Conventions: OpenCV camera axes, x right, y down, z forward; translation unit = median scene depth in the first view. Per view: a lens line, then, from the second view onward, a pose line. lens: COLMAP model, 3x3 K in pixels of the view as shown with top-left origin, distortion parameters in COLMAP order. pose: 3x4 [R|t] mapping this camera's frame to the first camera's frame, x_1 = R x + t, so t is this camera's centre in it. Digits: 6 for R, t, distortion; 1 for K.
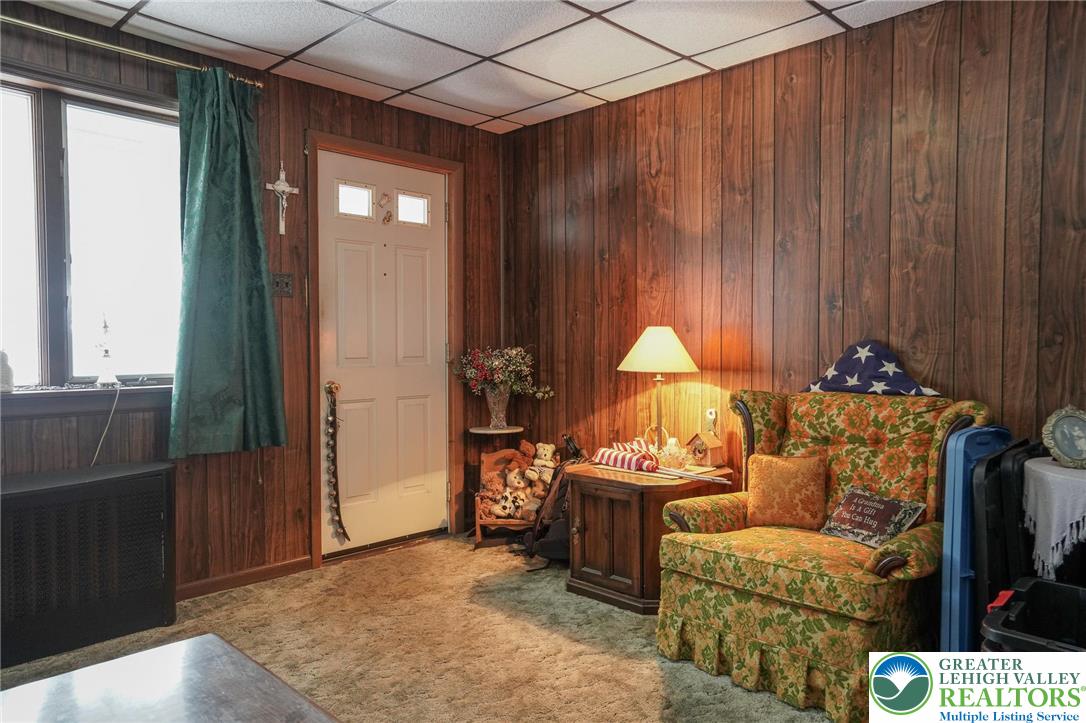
lens RADIAL K [[734.7, 0, 543.0], [0, 734.7, 361.5], [0, 0, 1]] dist [0.000656, 0.001942]
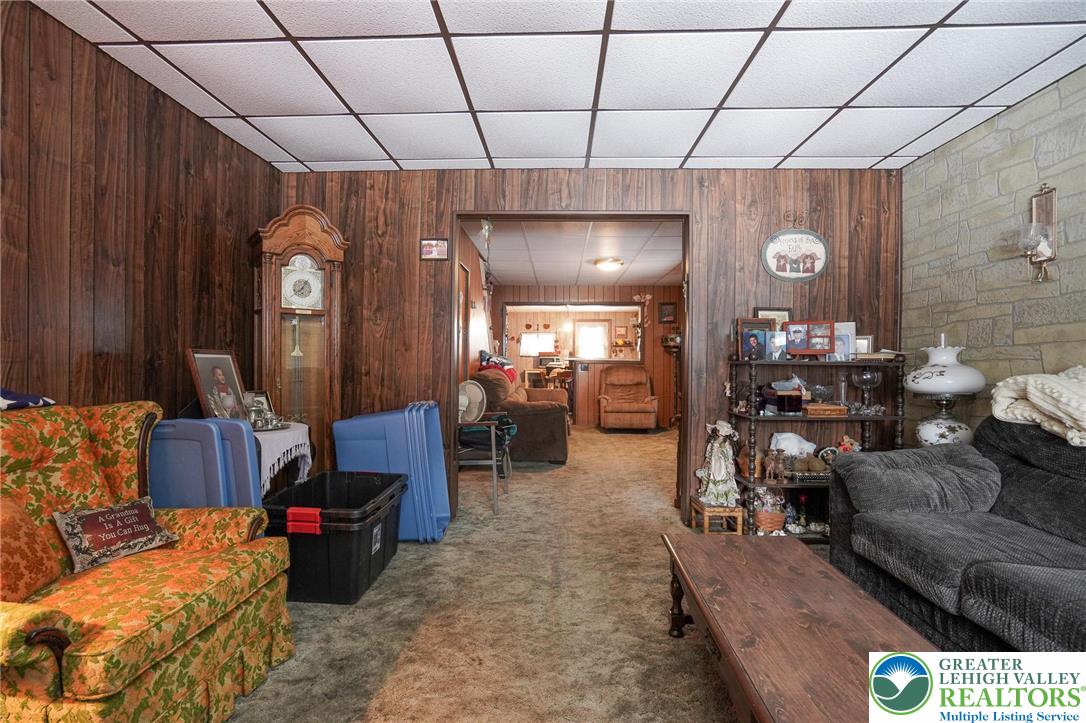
lens RADIAL K [[510.6, 0, 518.2], [0, 510.6, 361.9], [0, 0, 1]] dist [-0.046370, 0.017843]
pose [[-0.656849, -0.009951, 0.753957, -0.390237], [0.003396, 0.999864, 0.016156, -0.019734], [-0.754015, 0.013172, -0.656725, 0.988934]]
